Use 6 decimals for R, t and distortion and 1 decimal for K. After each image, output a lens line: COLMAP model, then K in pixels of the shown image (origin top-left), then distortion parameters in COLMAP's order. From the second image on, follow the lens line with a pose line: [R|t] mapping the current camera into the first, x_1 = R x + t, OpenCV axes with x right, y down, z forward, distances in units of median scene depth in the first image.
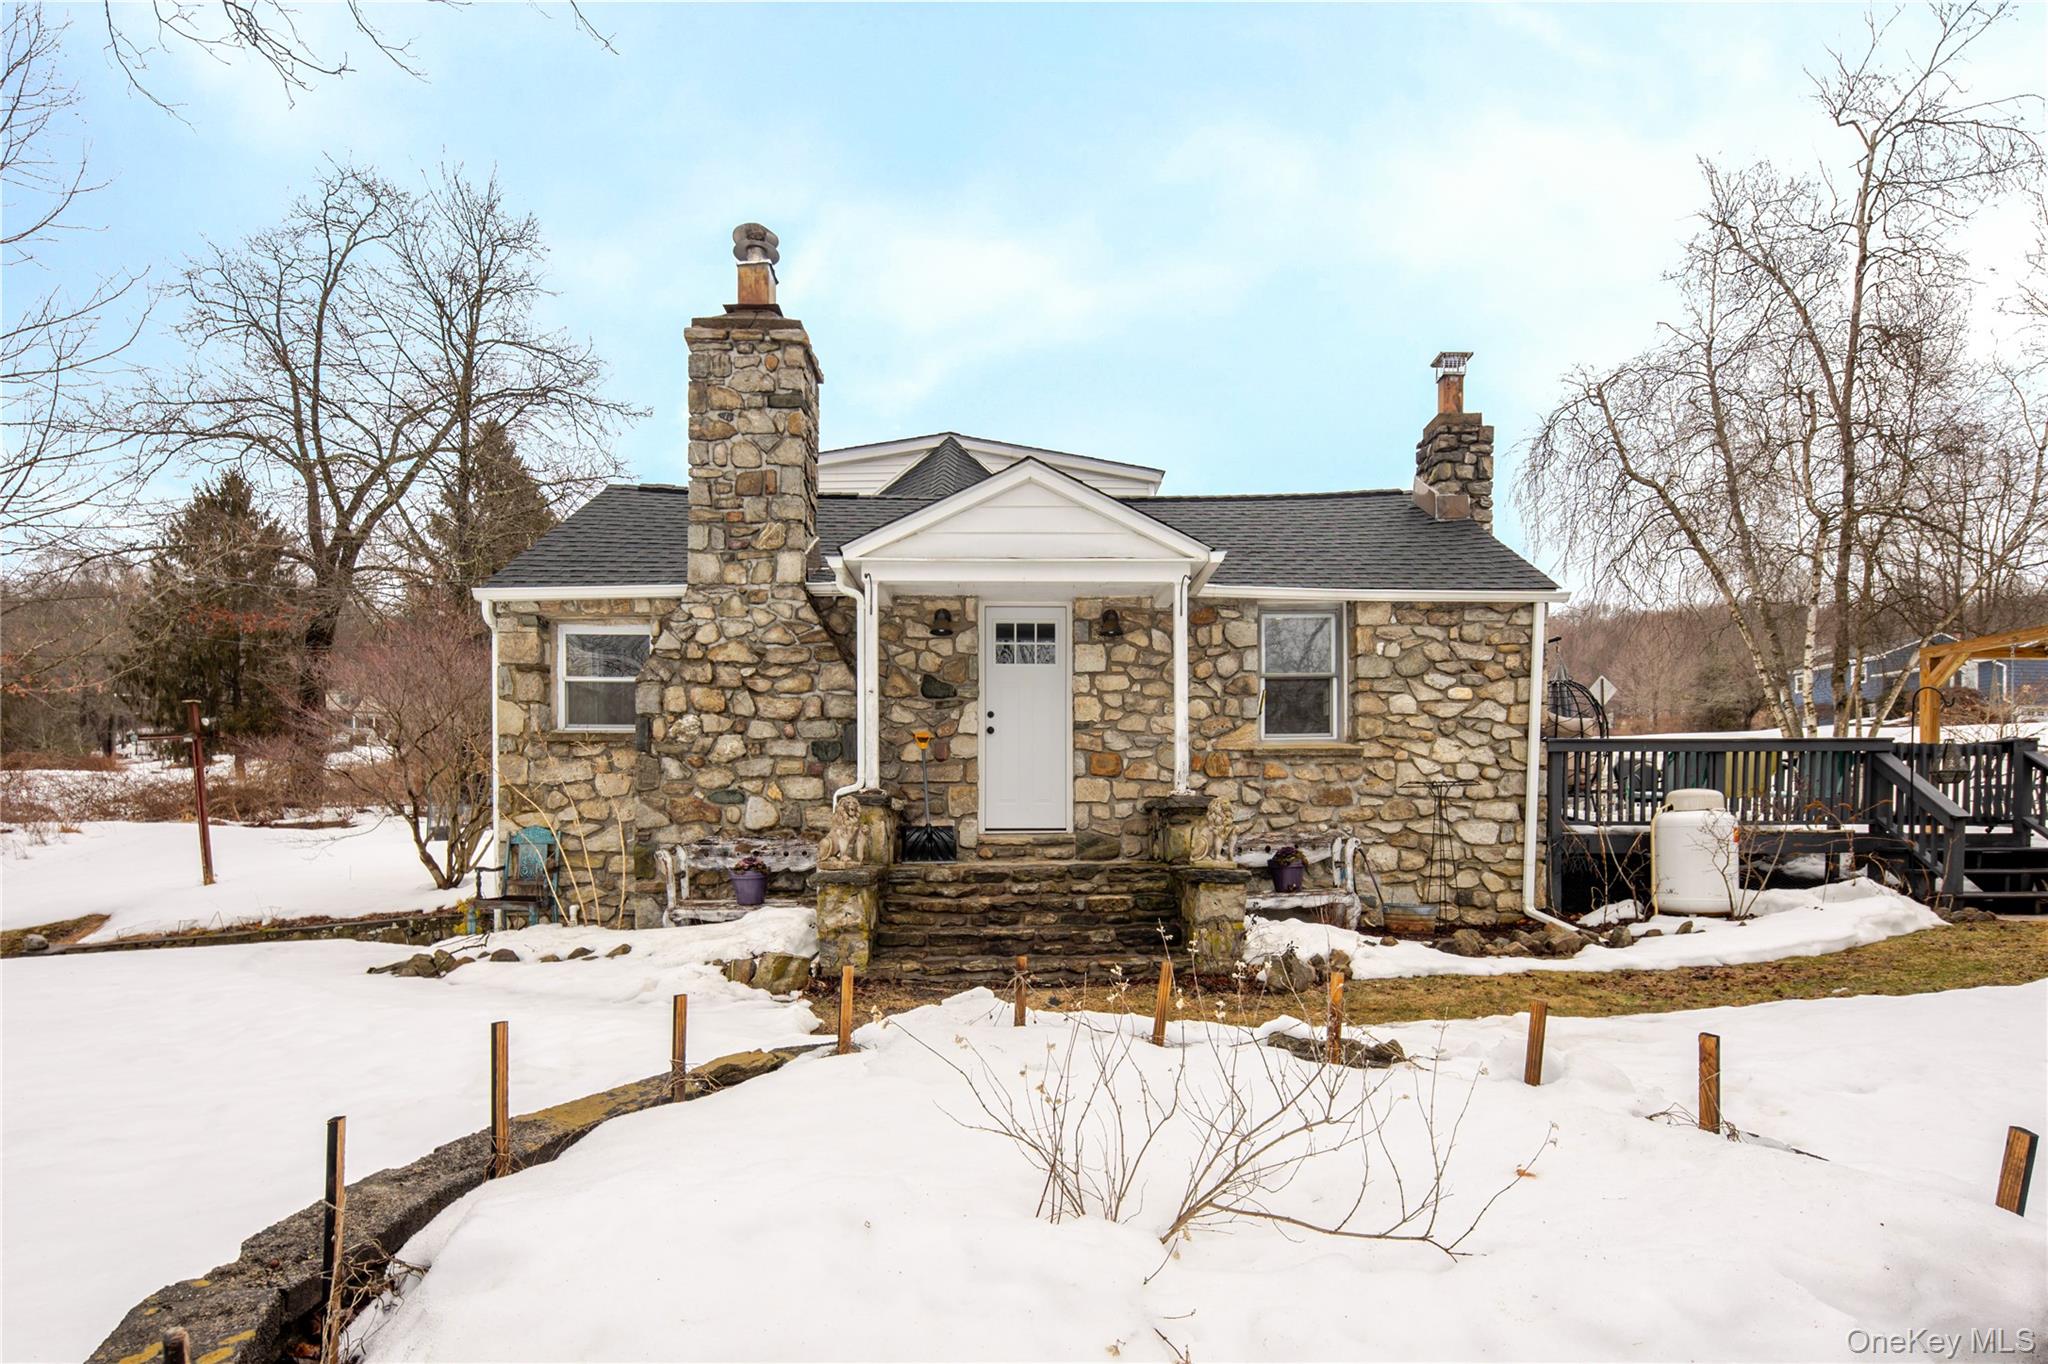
lens RADIAL K [[969.7, 0, 1024.1], [0, 969.7, 814.1], [0, 0, 1]] dist [-0.000594, -0.000157]
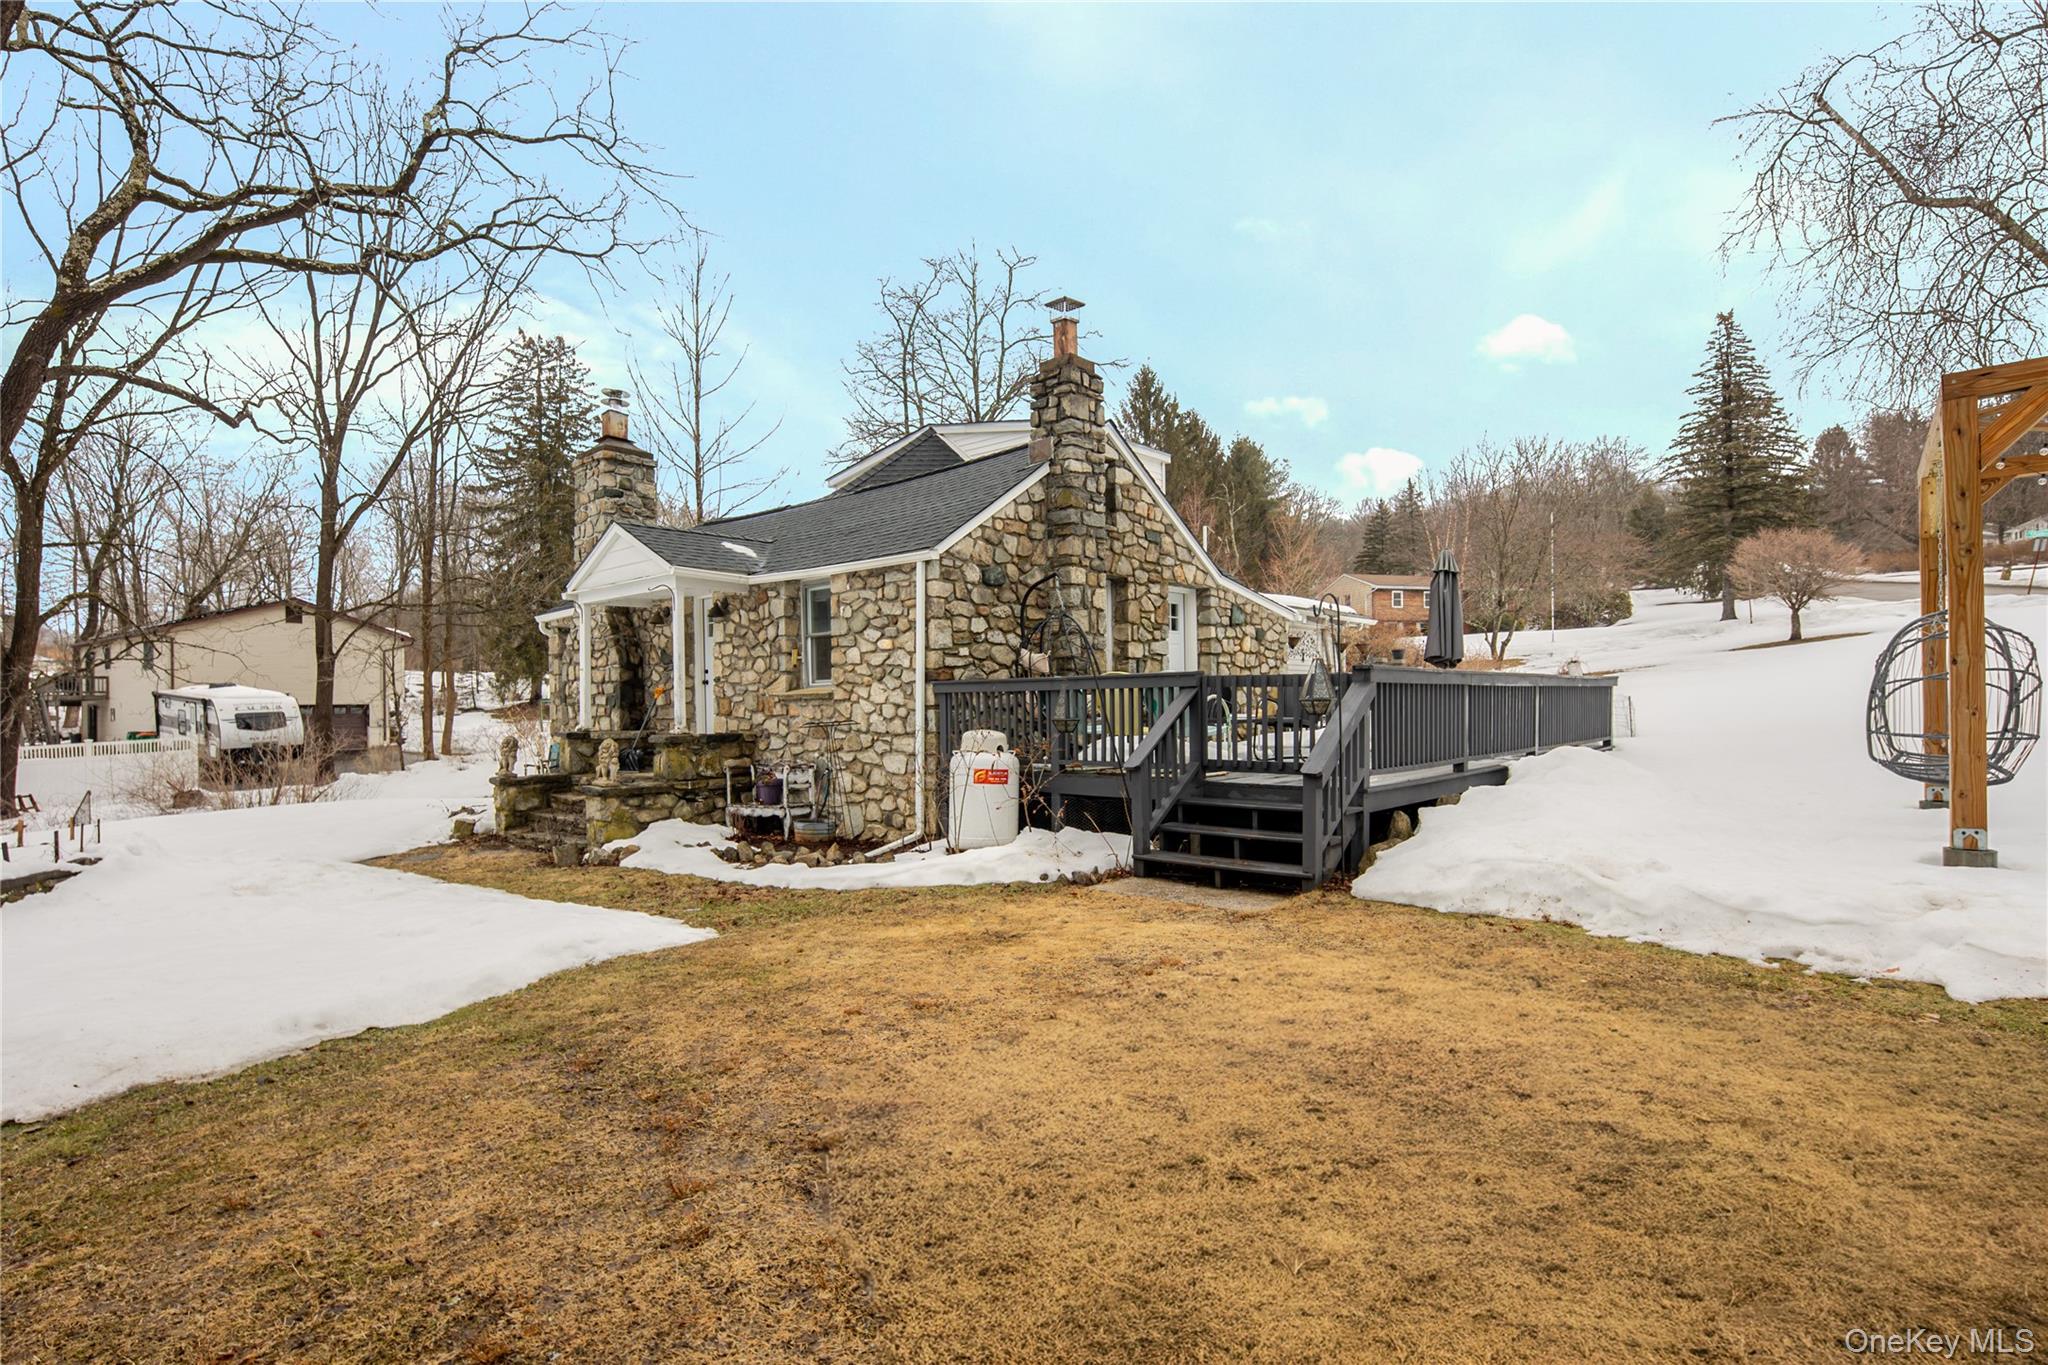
lens RADIAL K [[983.3, 0, 1027.5], [0, 983.3, 699.3], [0, 0, 1]] dist [0.000553, -0.000113]
pose [[0.727952, -0.010120, -0.685554, 1.394366], [0.011635, 0.999929, -0.002406, -0.053319], [0.685530, -0.006225, 0.728018, 0.251306]]
